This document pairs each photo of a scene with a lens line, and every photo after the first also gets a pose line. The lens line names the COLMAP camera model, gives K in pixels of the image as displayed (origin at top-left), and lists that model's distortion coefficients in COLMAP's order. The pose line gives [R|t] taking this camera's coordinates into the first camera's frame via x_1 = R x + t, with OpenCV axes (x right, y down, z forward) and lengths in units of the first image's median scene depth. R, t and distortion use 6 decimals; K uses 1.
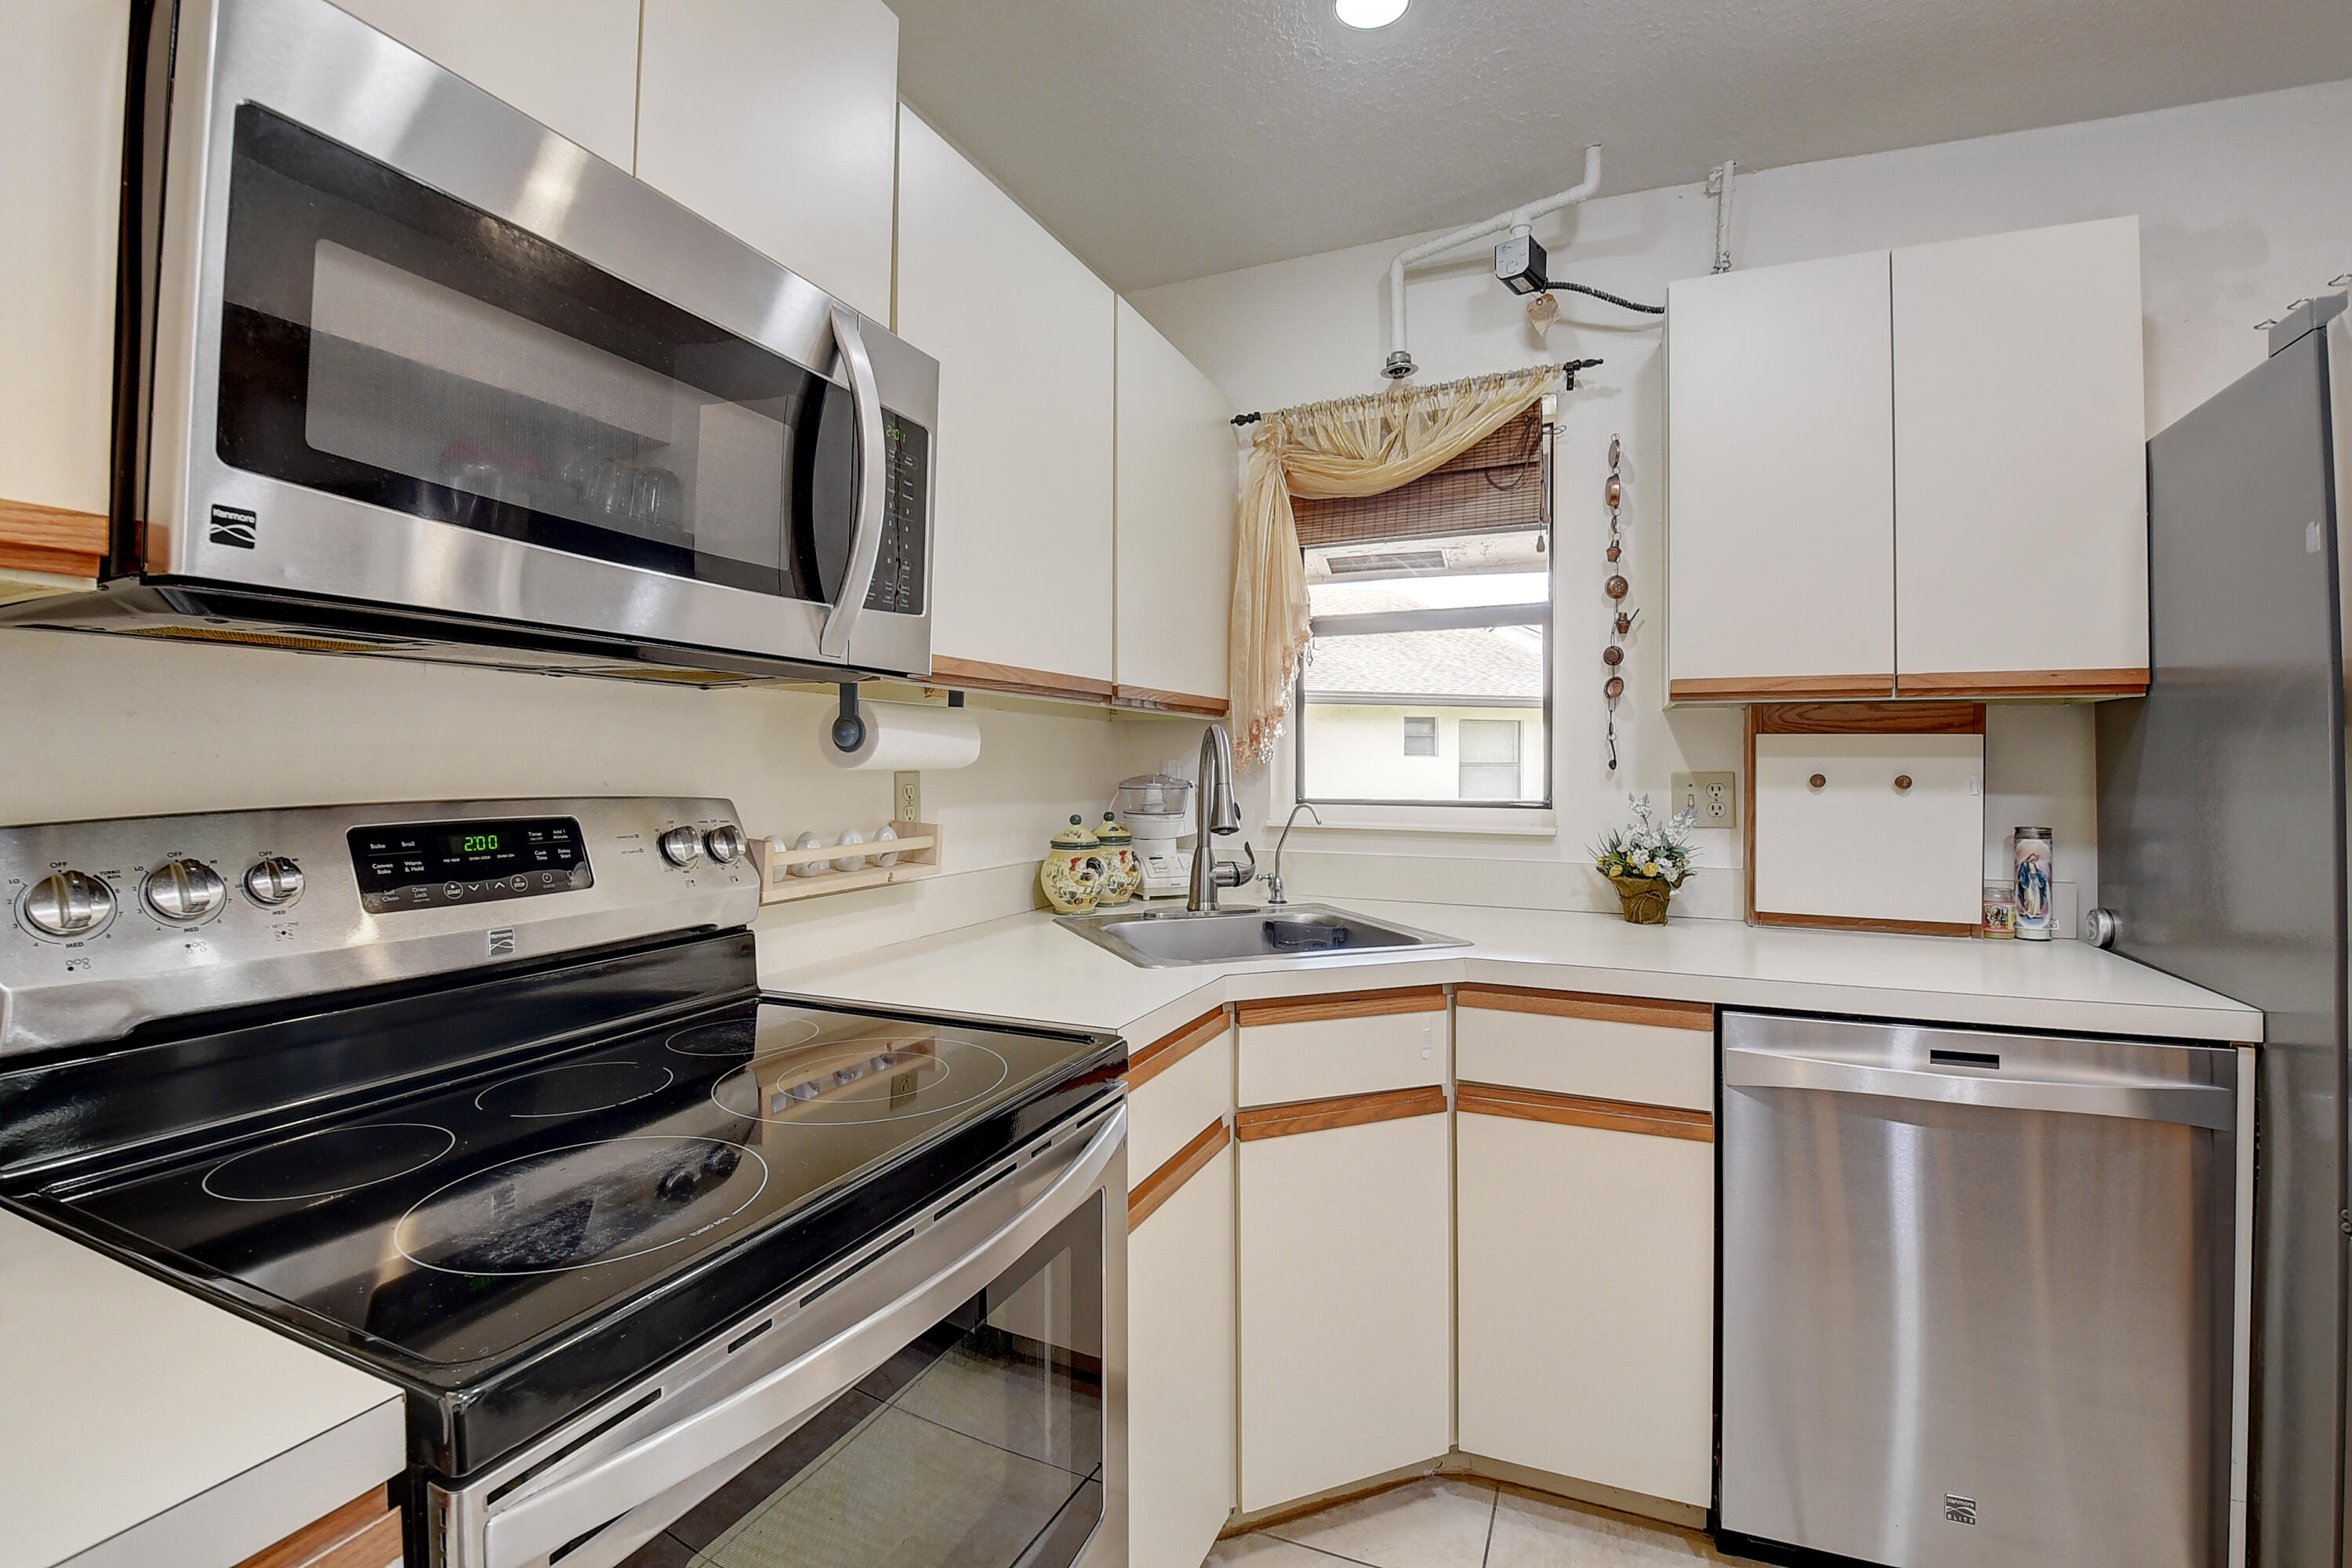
lens RADIAL K [[1031.8, 0, 1164.9], [0, 1031.8, 752.6], [0, 0, 1]] dist [-0.006491, -0.011741]
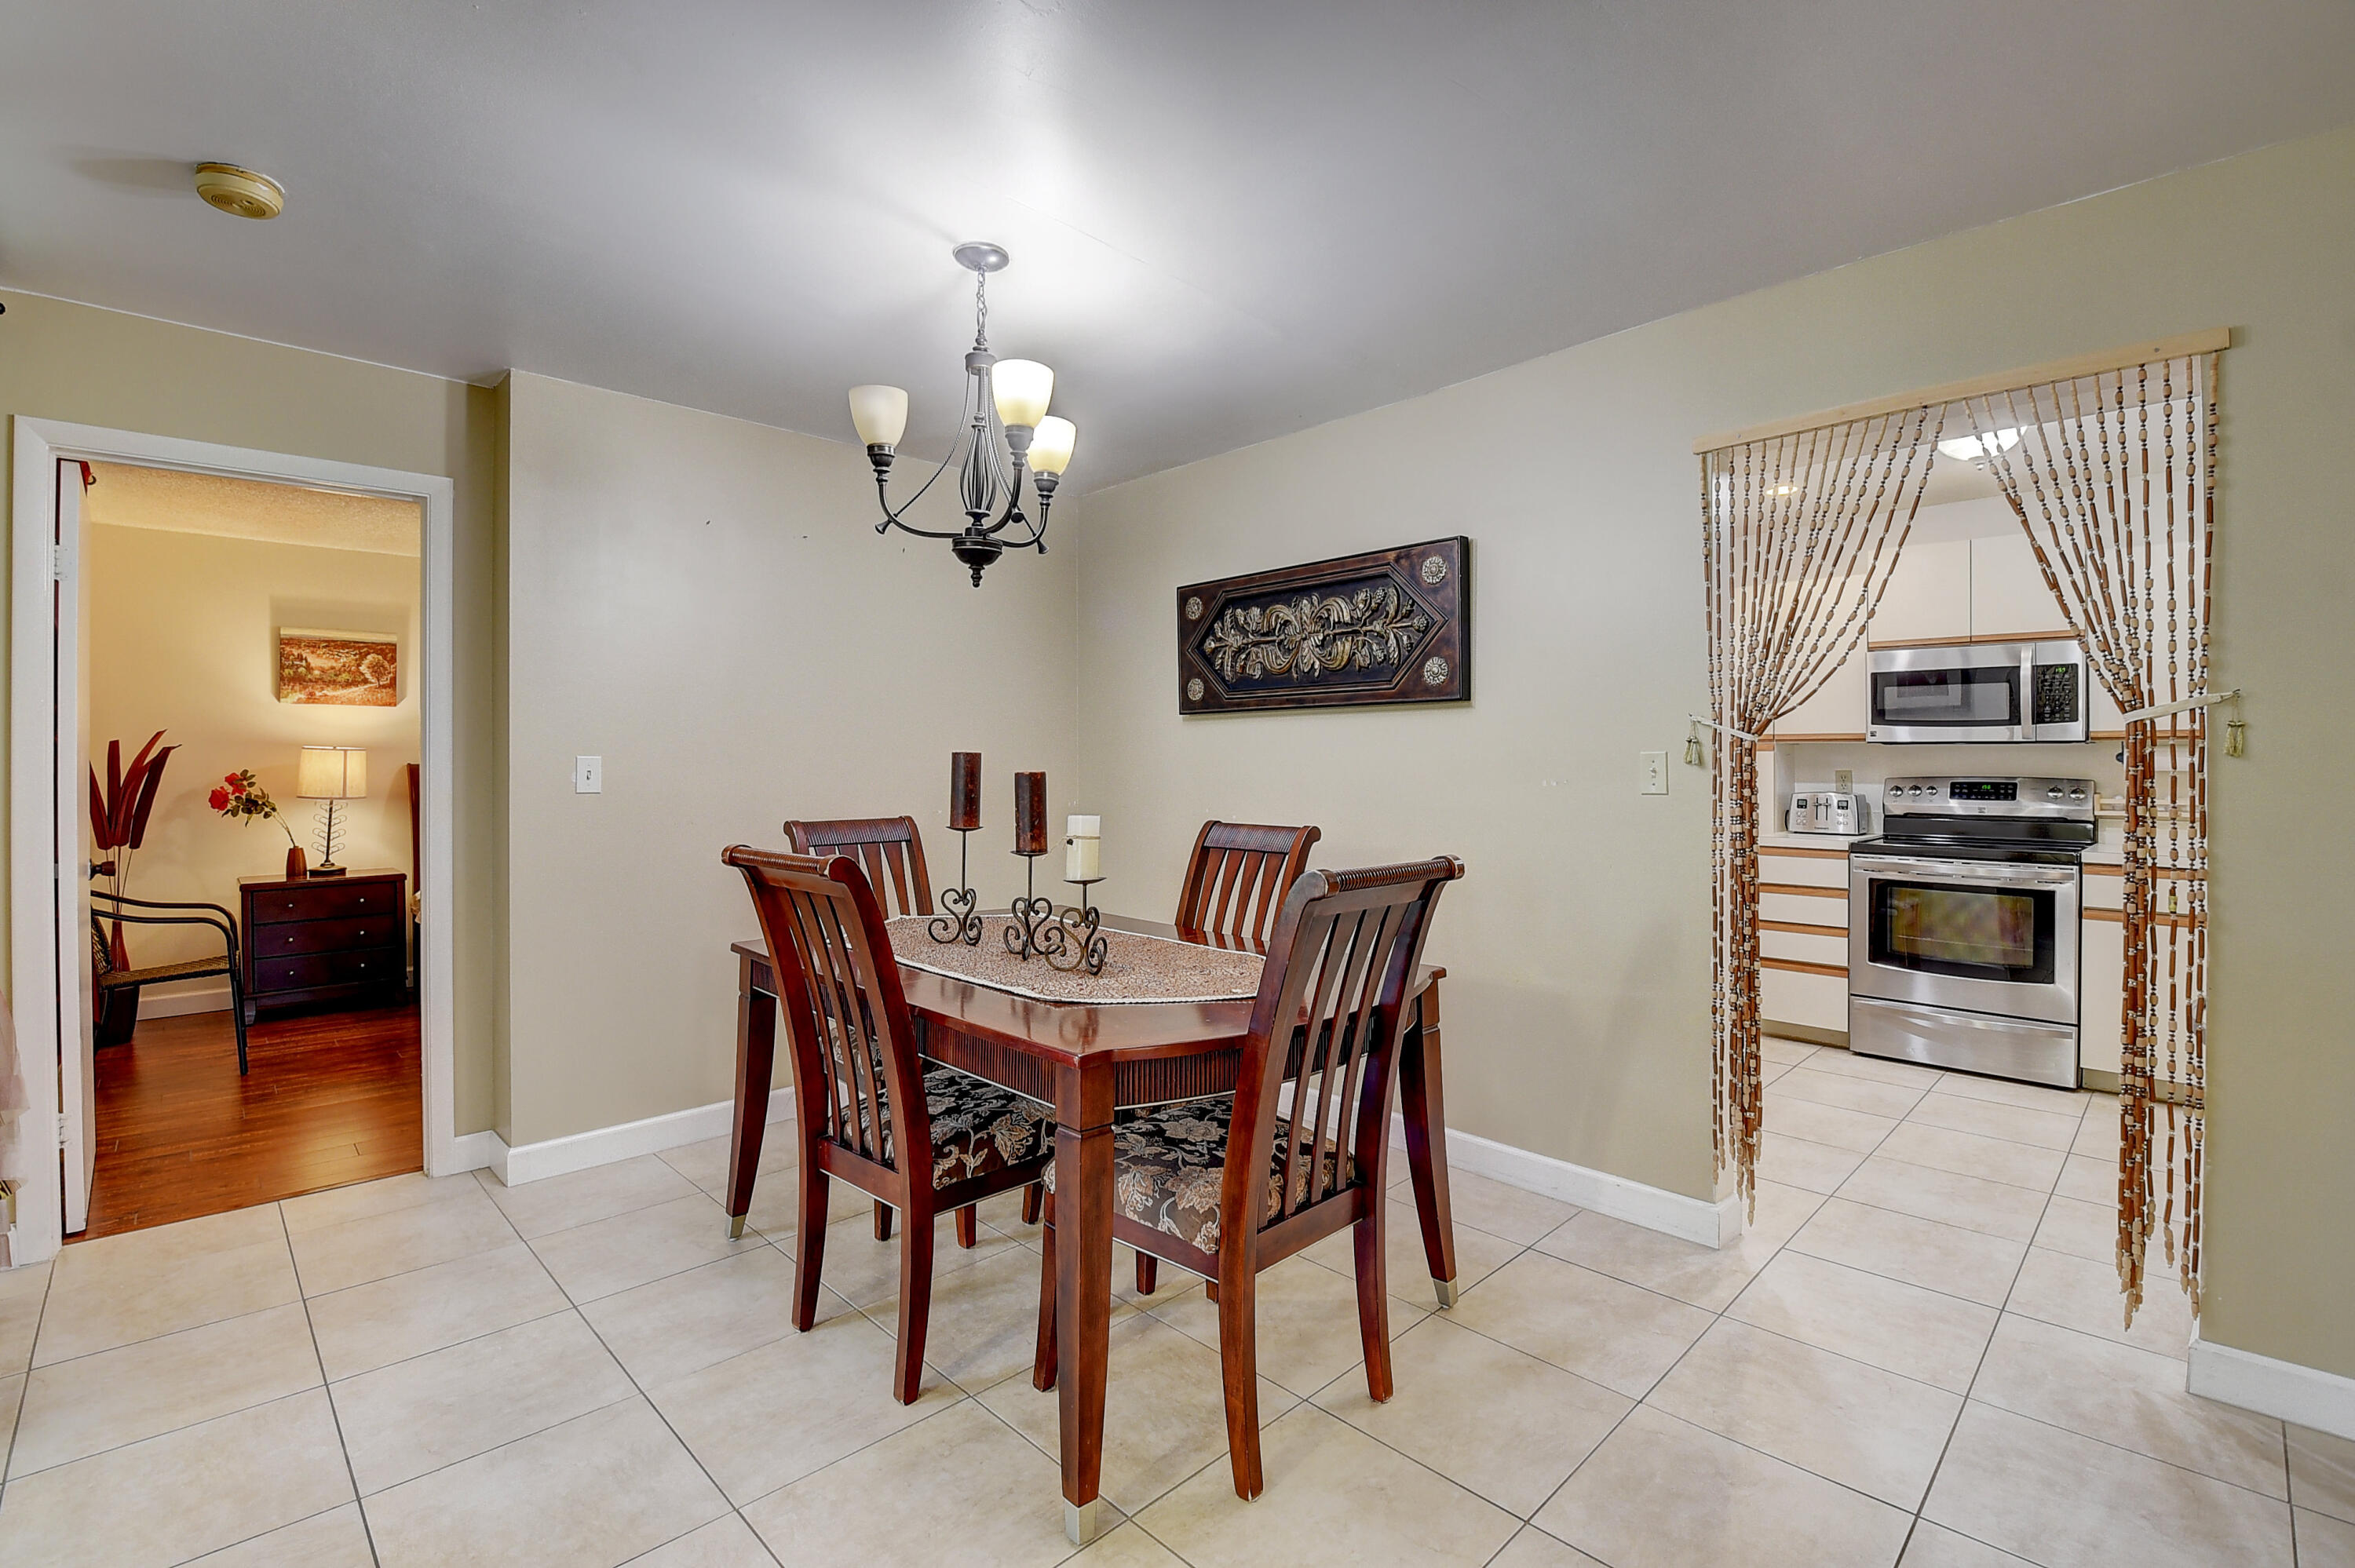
lens RADIAL K [[1033.0, 0, 1180.9], [0, 1033.0, 758.2], [0, 0, 1]] dist [-0.006491, -0.011741]
pose [[-0.375008, -0.007791, -0.926989, 3.208342], [0.005738, 0.999926, -0.010725, -0.002273], [0.927004, -0.009341, -0.374935, -0.332756]]
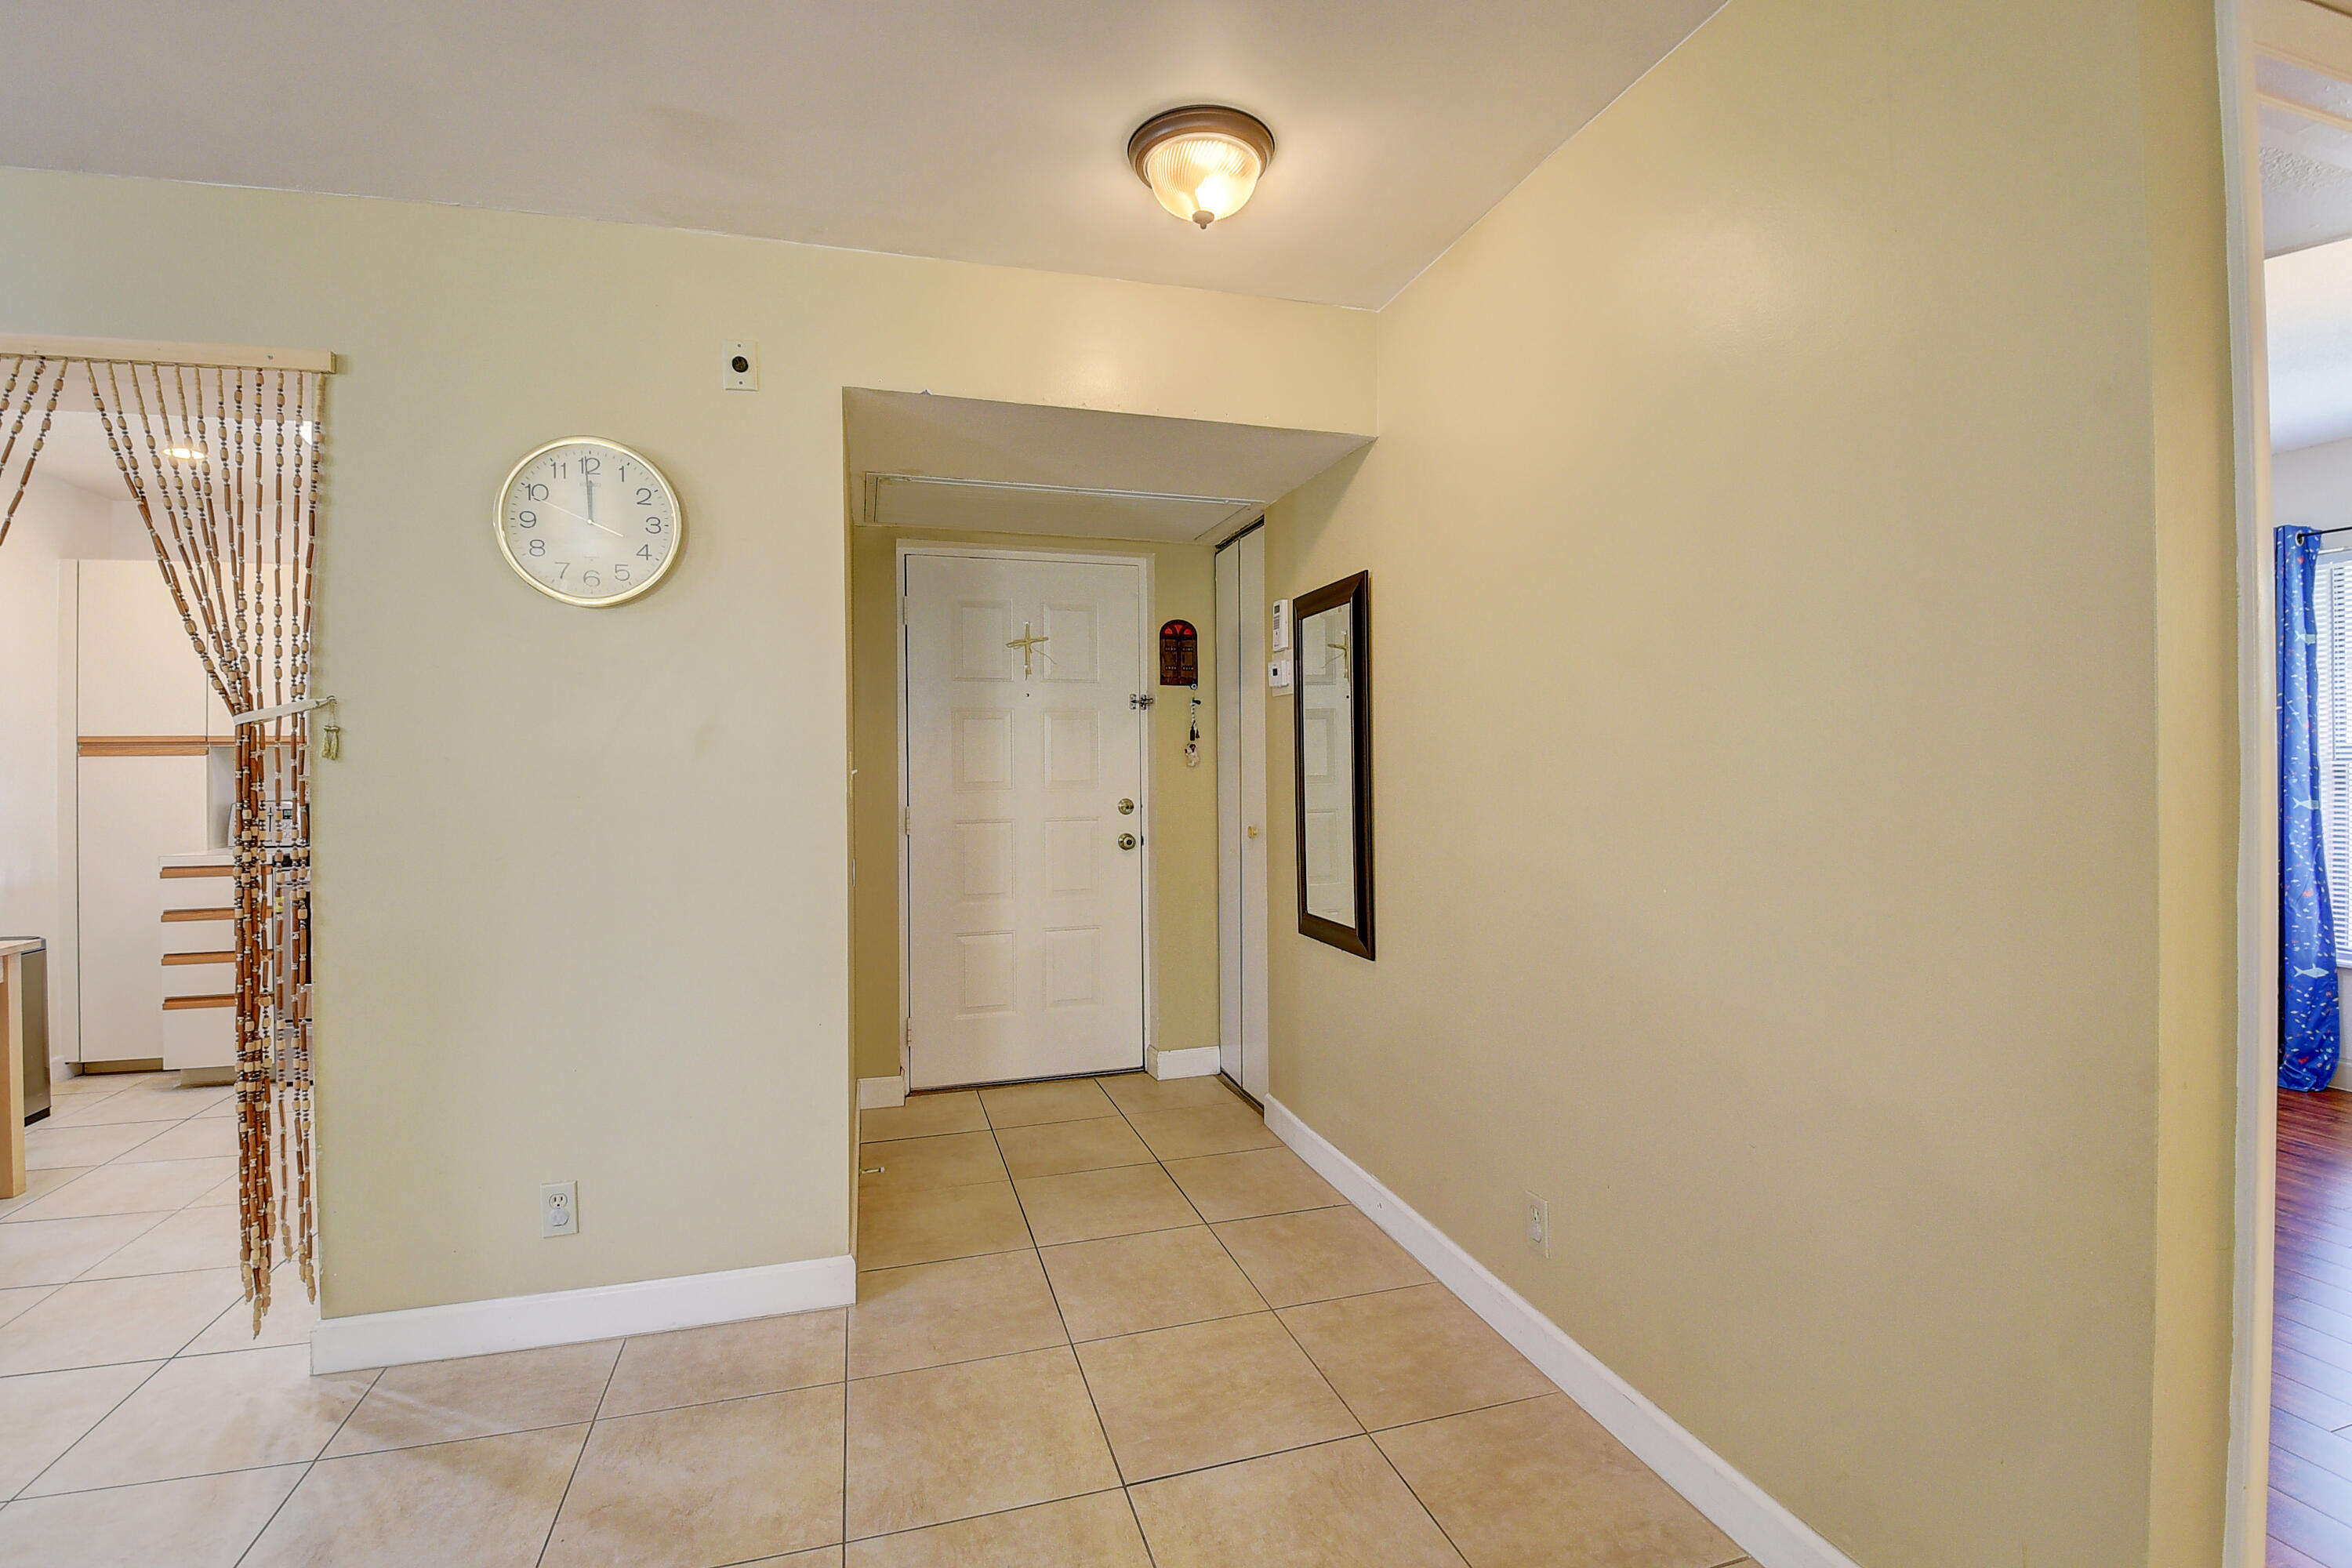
lens RADIAL K [[1031.8, 0, 1122.9], [0, 1031.8, 754.9], [0, 0, 1]] dist [-0.006491, -0.011741]
pose [[0.631210, -0.015104, -0.775465, 3.256902], [0.018470, 0.999820, -0.004440, 0.009250], [0.775392, -0.011520, 0.631375, 0.379892]]
